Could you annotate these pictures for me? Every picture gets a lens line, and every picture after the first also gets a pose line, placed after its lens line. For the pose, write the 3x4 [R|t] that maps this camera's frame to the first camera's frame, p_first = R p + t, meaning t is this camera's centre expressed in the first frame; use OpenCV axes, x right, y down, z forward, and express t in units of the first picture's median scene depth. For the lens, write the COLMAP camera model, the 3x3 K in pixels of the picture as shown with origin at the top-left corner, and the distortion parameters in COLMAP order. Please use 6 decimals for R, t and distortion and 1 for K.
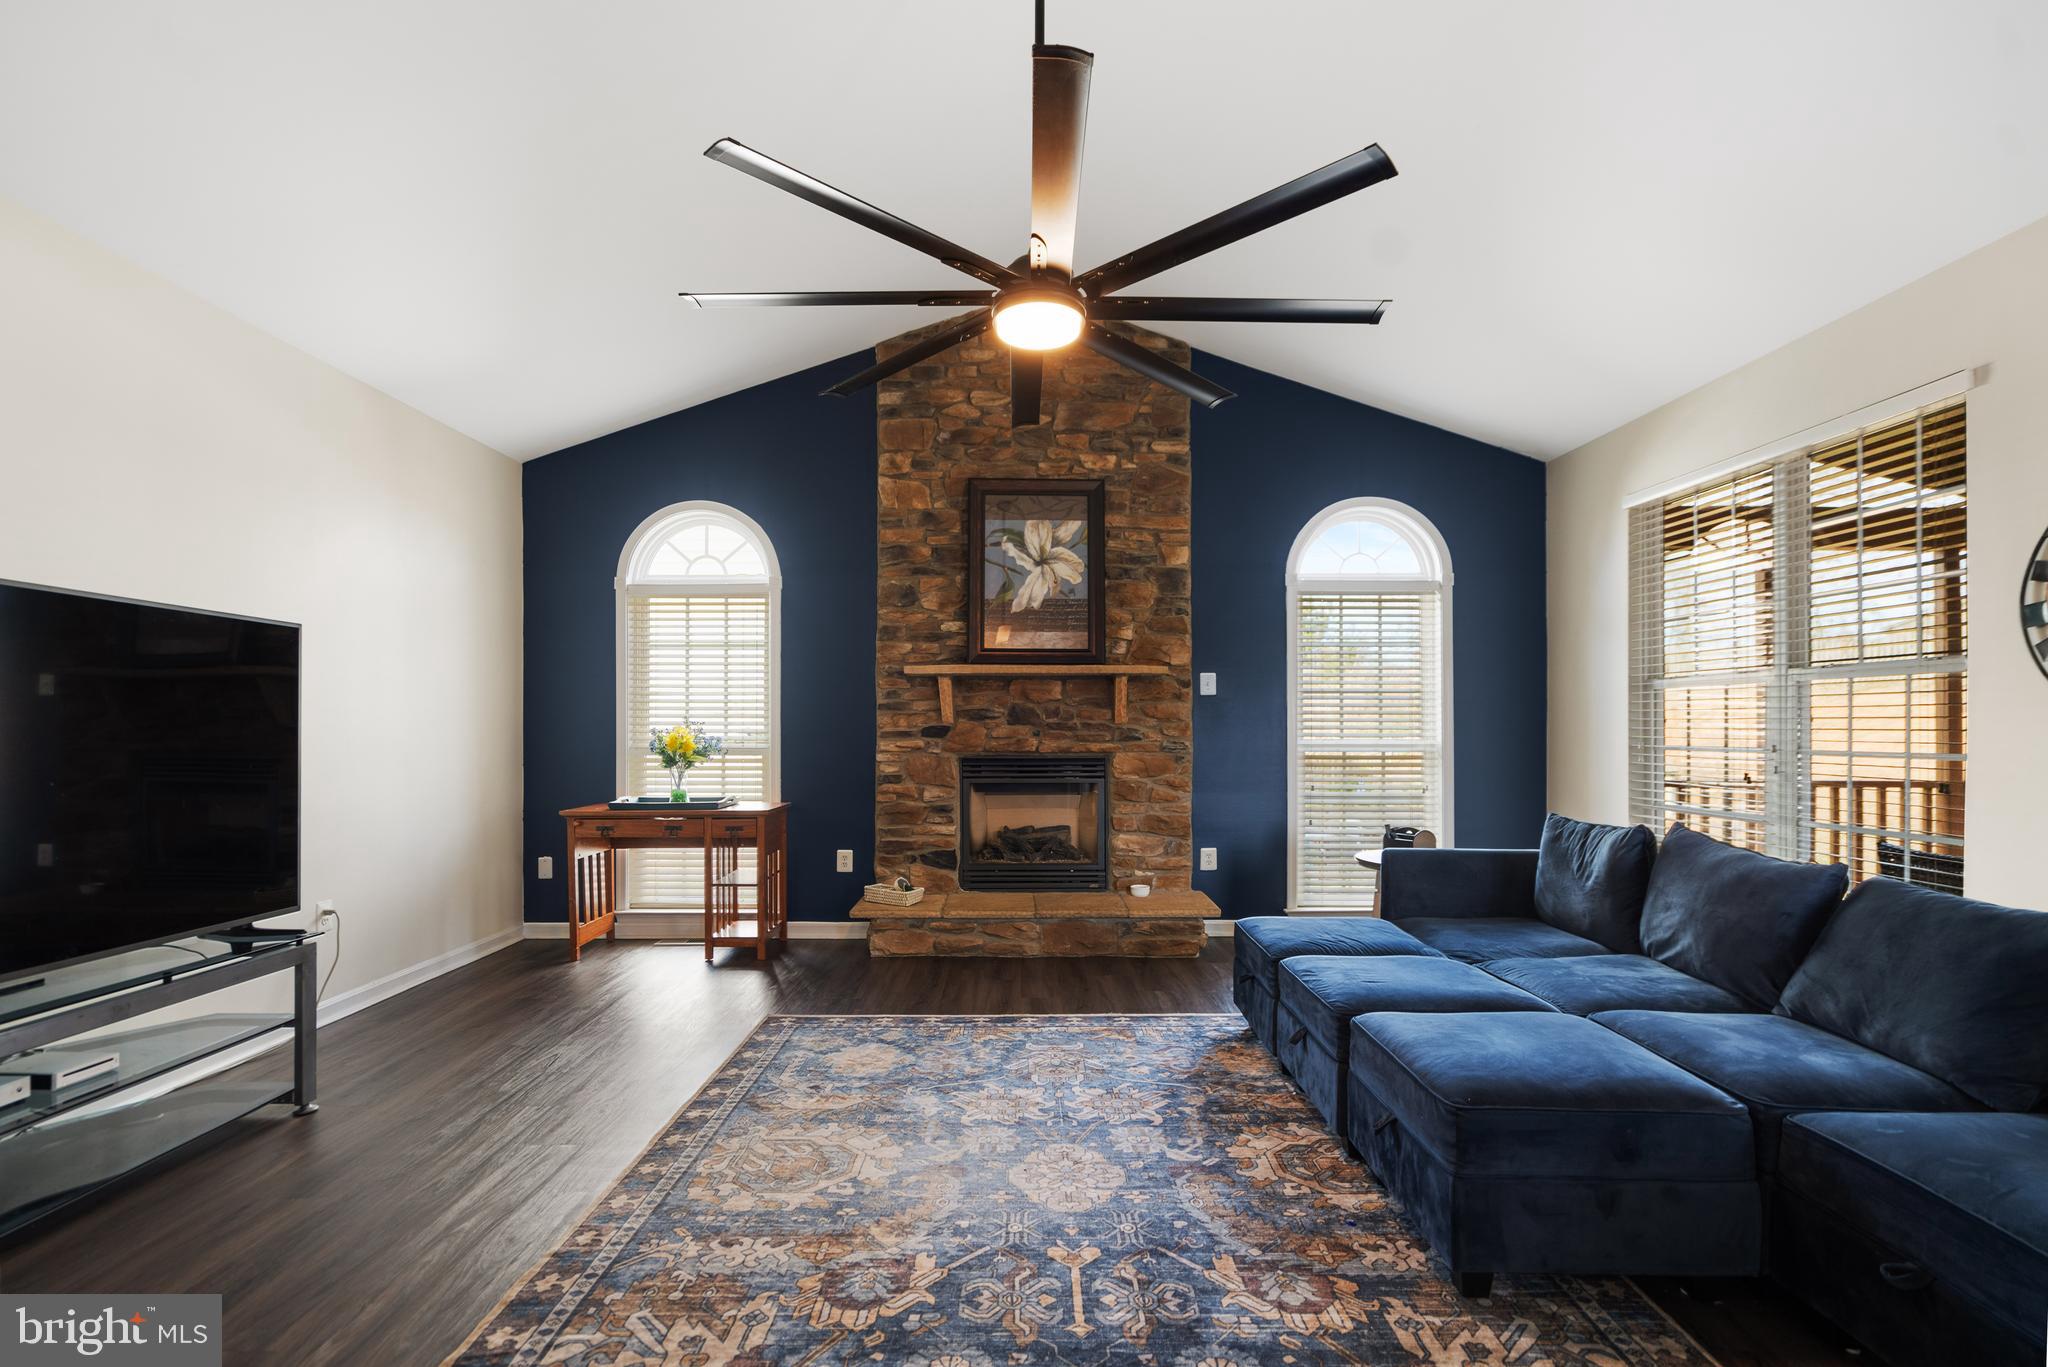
lens RADIAL K [[940.1, 0, 1026.7], [0, 940.1, 723.9], [0, 0, 1]] dist [-0.001966, 0.000614]
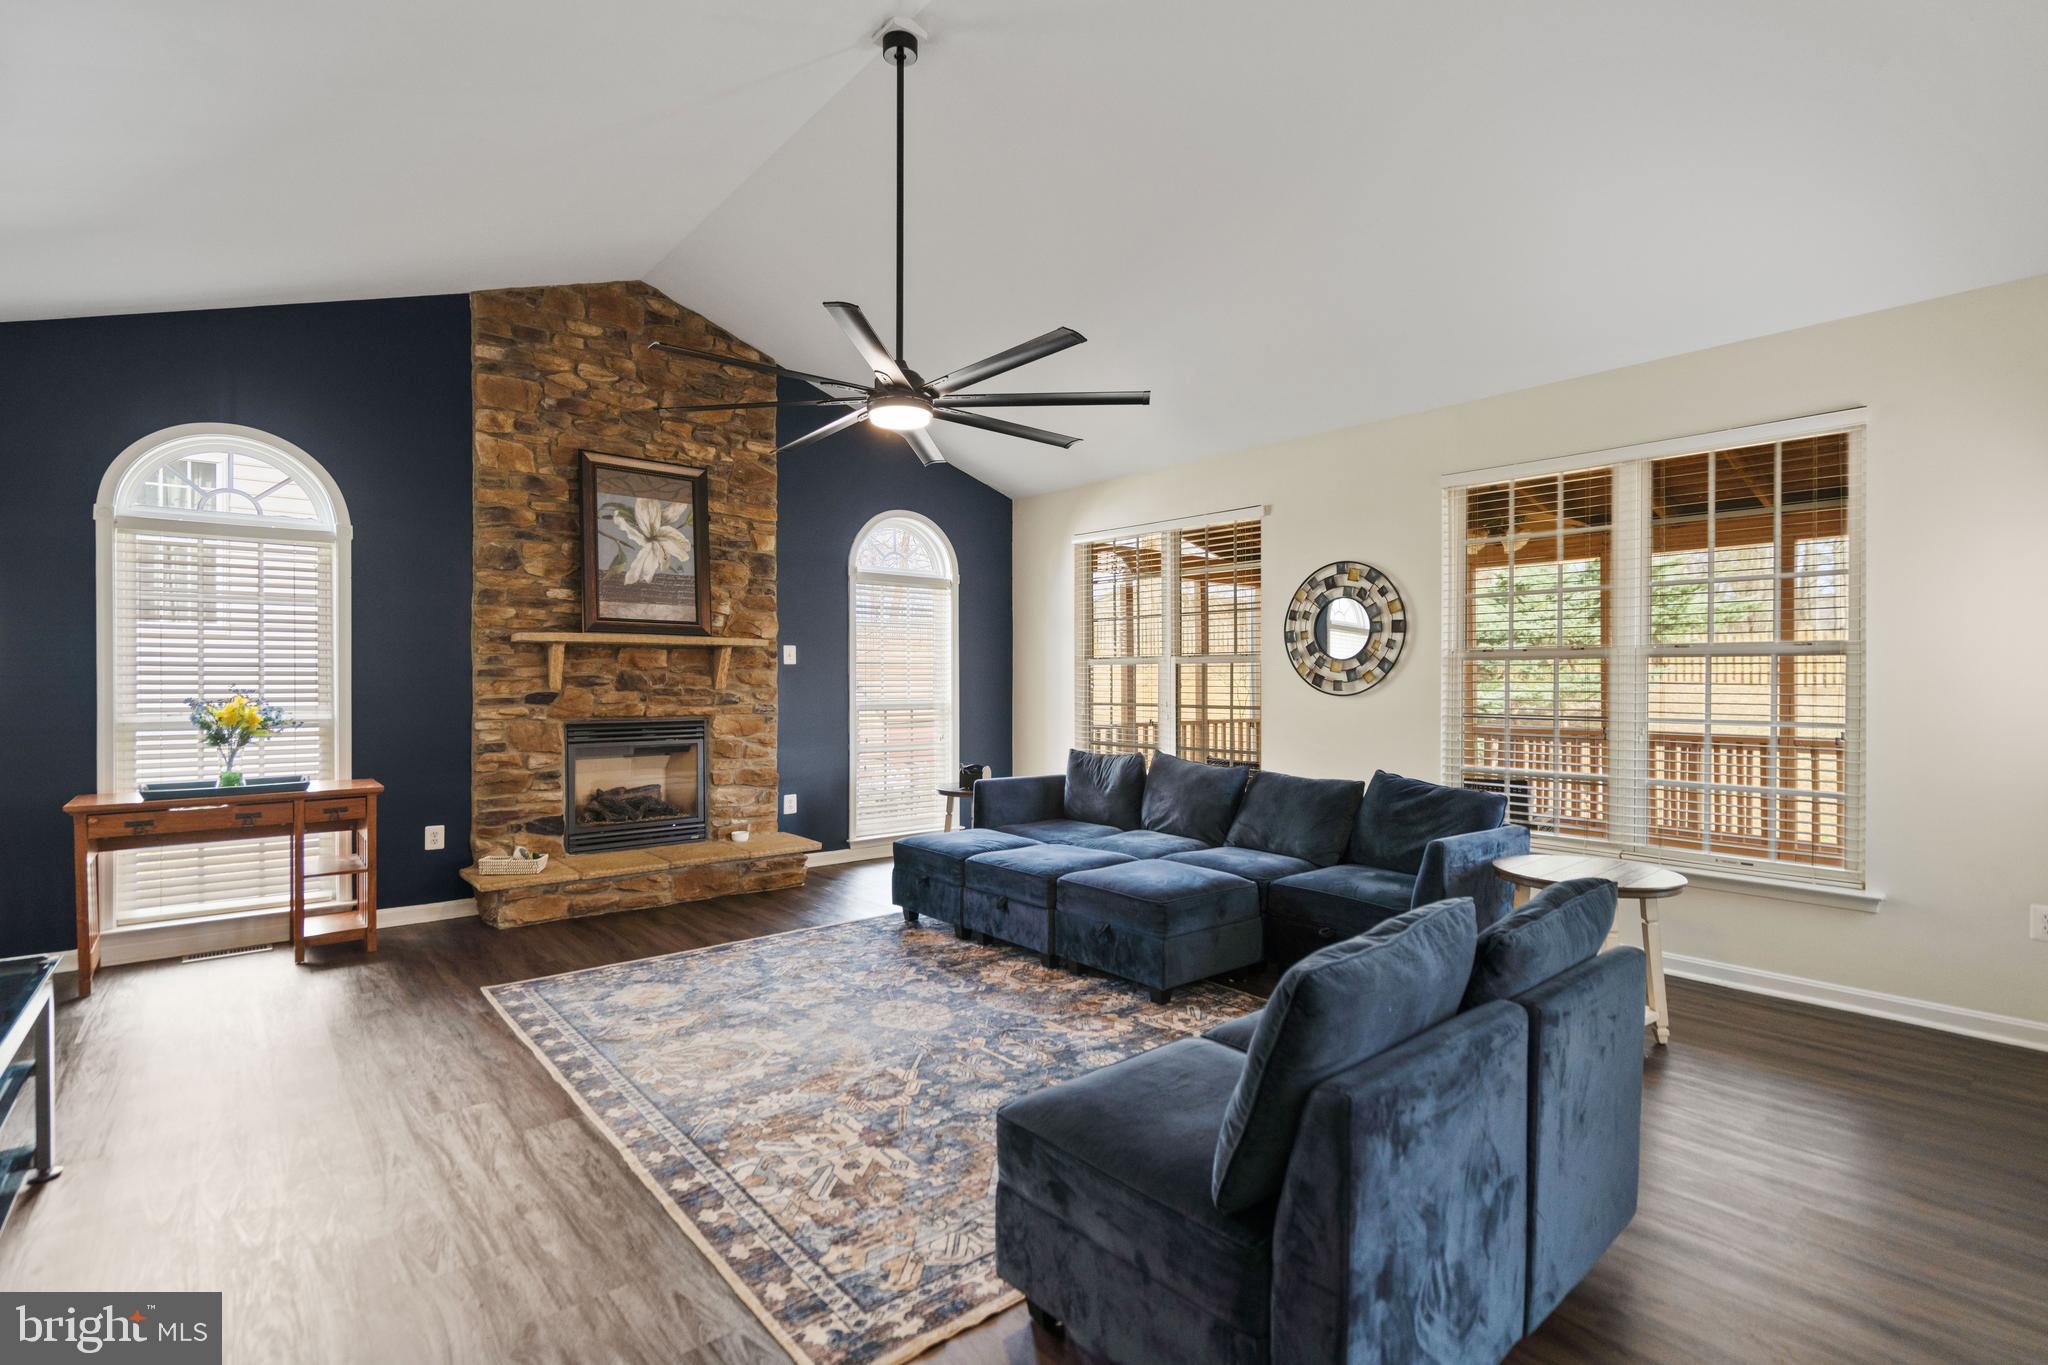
lens RADIAL K [[955.1, 0, 1024.0], [0, 955.1, 682.5], [0, 0, 1]] dist [-0.003989, -0.000272]
pose [[0.767096, -0.000534, 0.641532, -0.354594], [-0.003335, 0.999983, 0.004820, -0.015243], [-0.641524, -0.005837, 0.767081, -0.103254]]
